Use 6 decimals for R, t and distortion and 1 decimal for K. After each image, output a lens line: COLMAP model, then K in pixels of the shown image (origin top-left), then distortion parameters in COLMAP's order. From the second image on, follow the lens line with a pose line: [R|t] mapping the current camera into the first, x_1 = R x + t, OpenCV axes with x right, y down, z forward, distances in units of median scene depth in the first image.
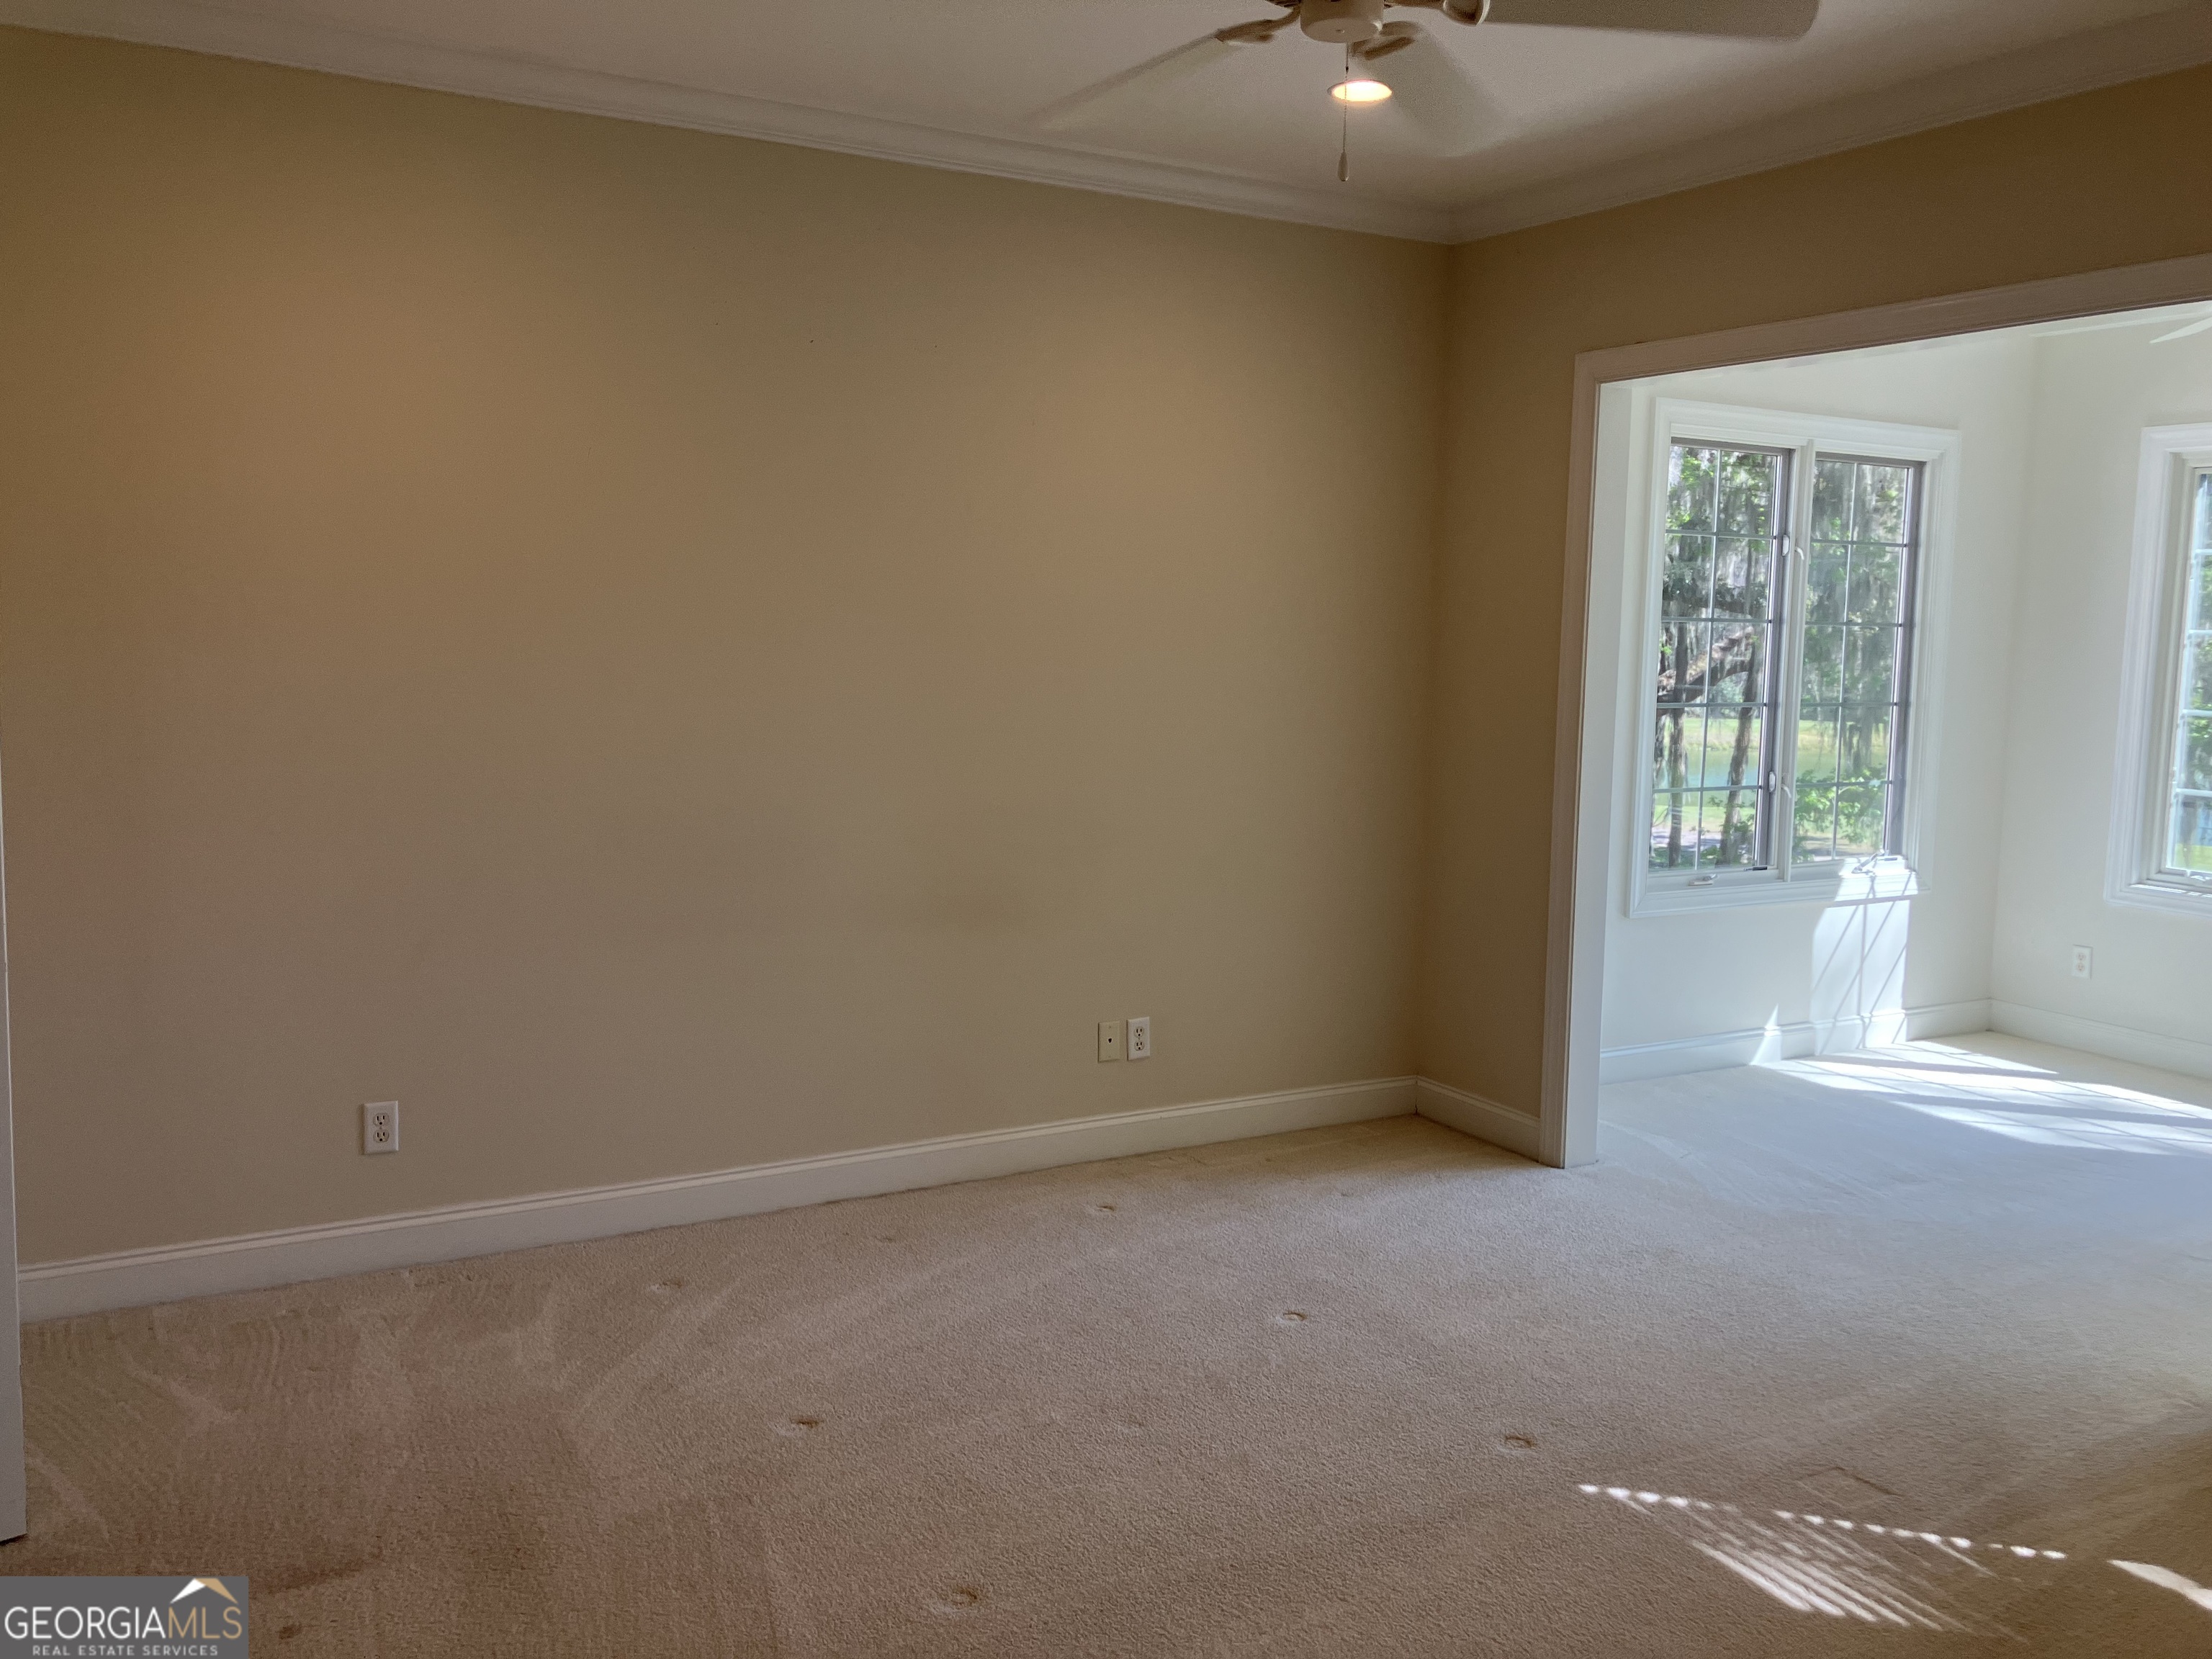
lens RADIAL K [[1837.8, 0, 1154.7], [0, 1837.8, 793.0], [0, 0, 1]] dist [0.037590, 0.015870]
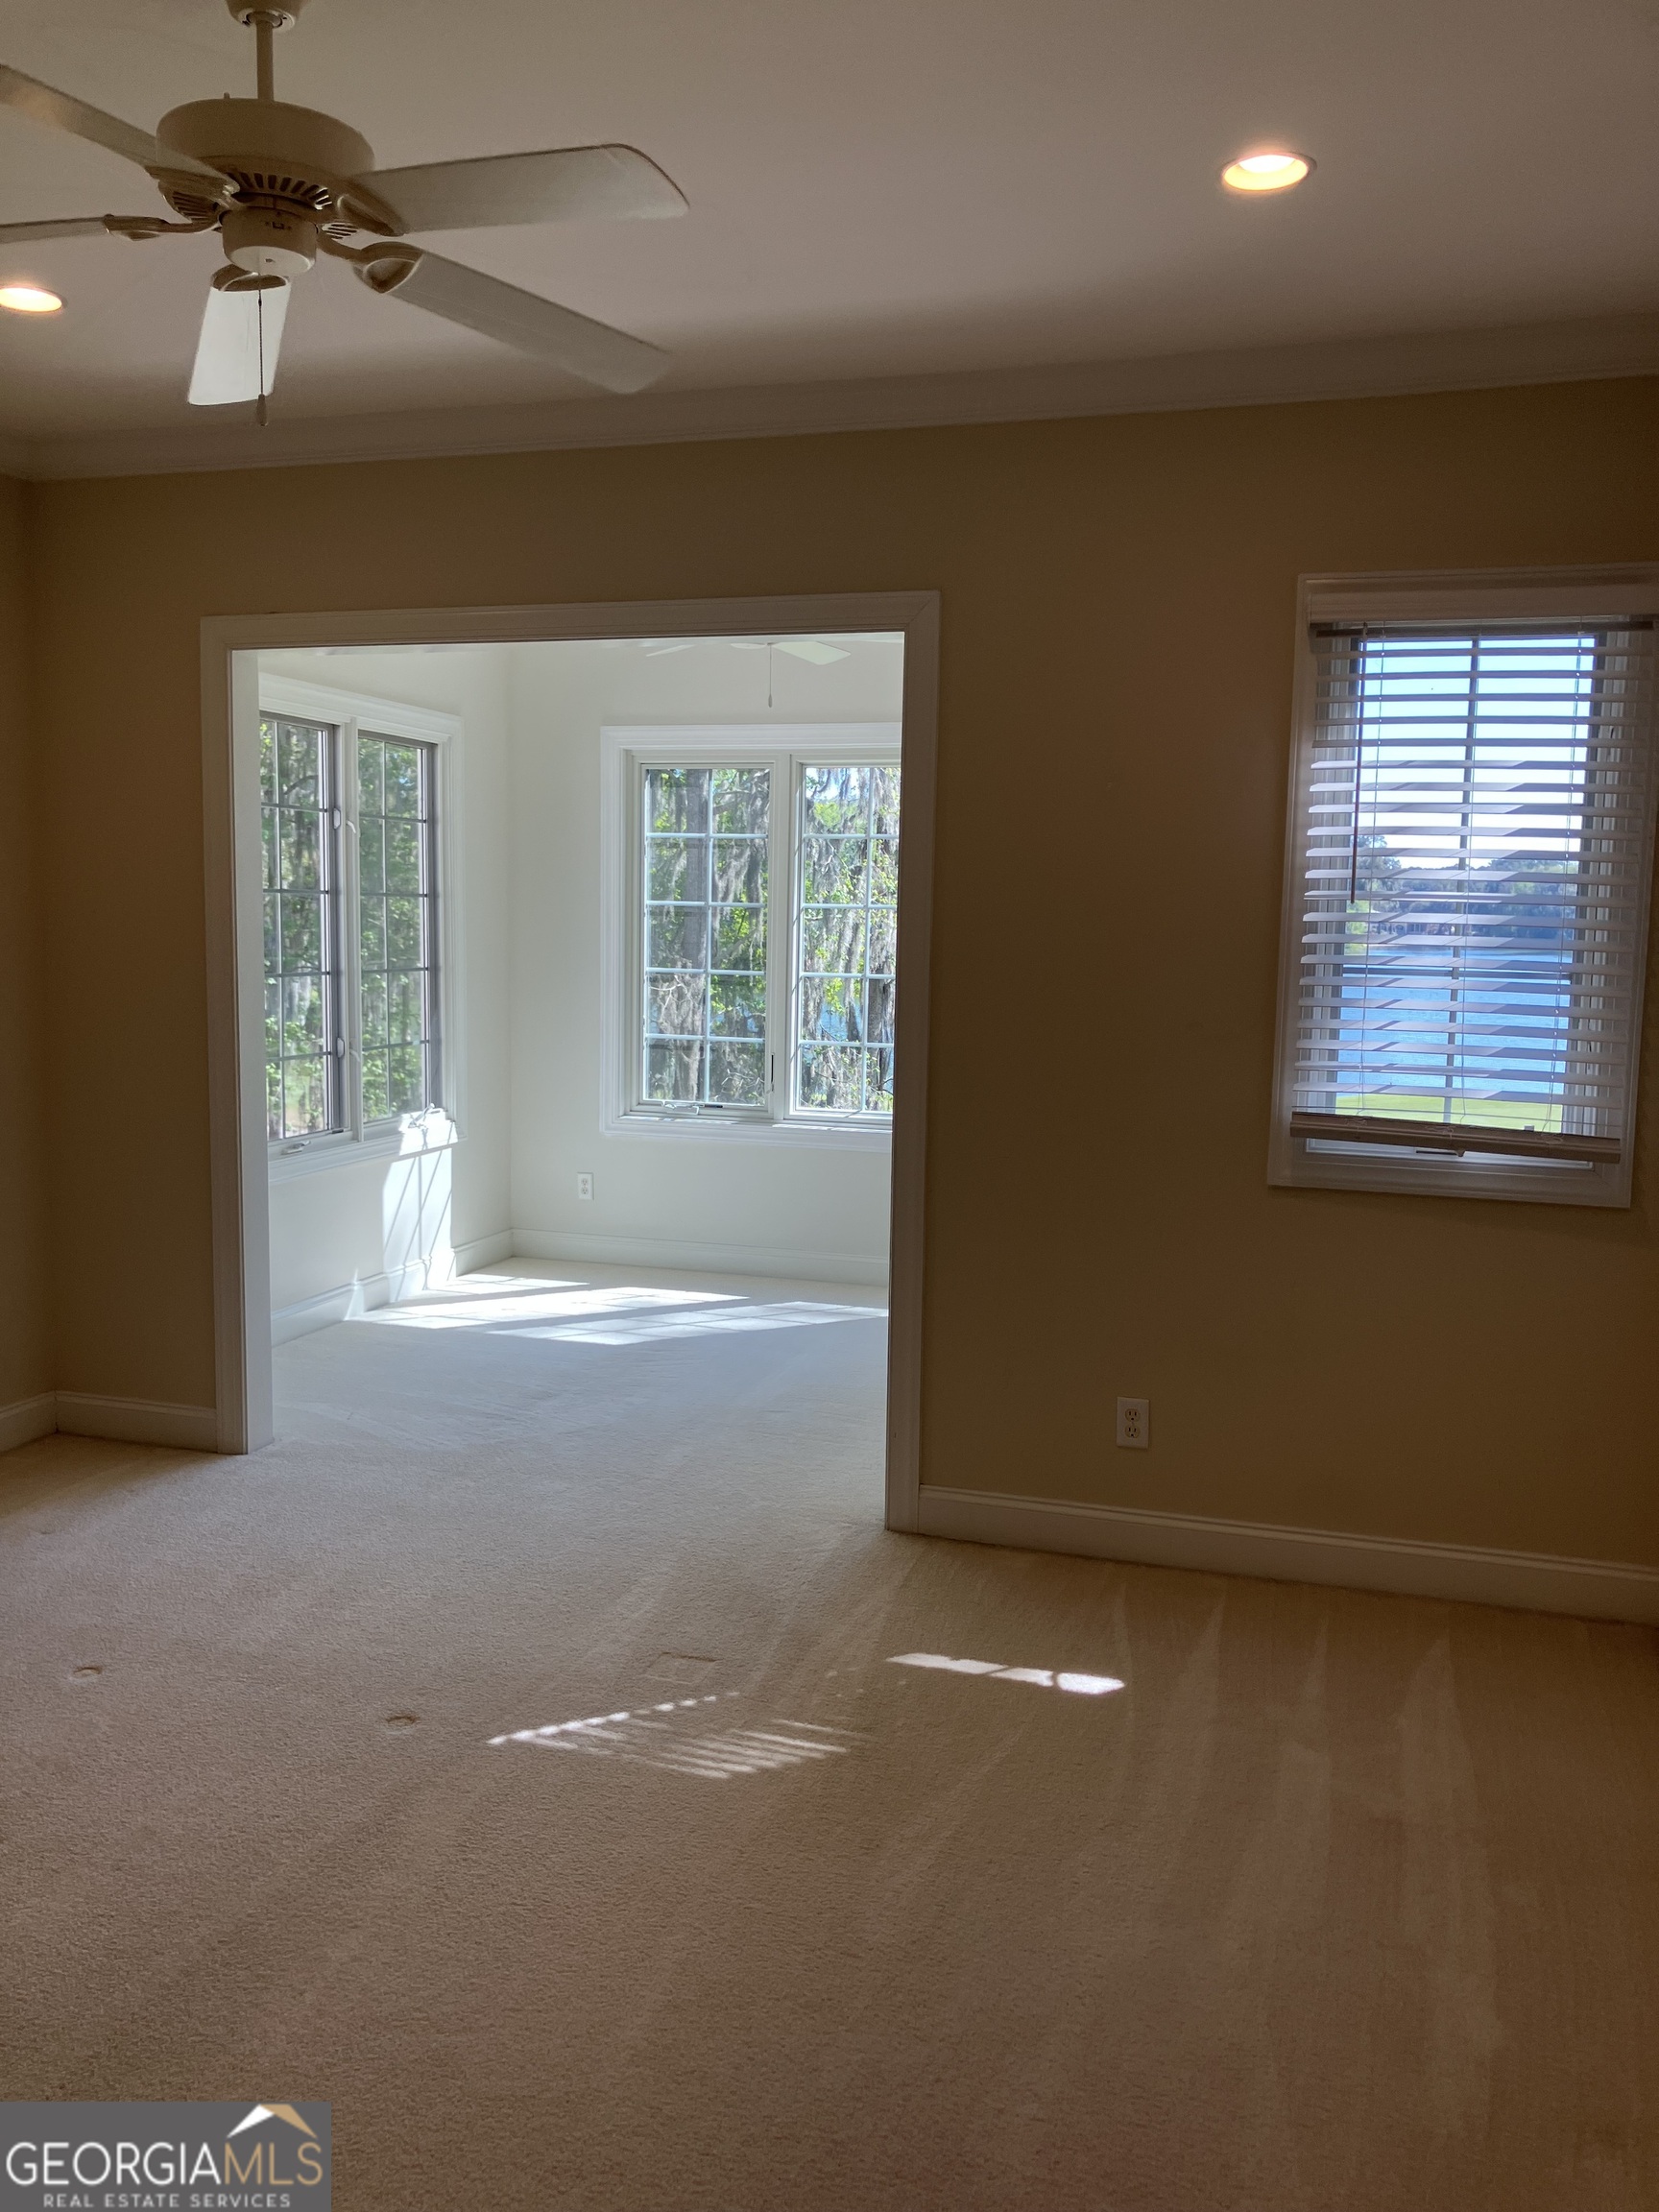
lens RADIAL K [[1795.7, 0, 819.6], [0, 1795.7, 1110.9], [0, 0, 1]] dist [0.057627, -0.050746]
pose [[0.756740, -0.083585, 0.648350, -0.123635], [0.062910, 0.996500, 0.055041, -0.009538], [-0.650681, -0.000864, 0.759350, 0.055235]]
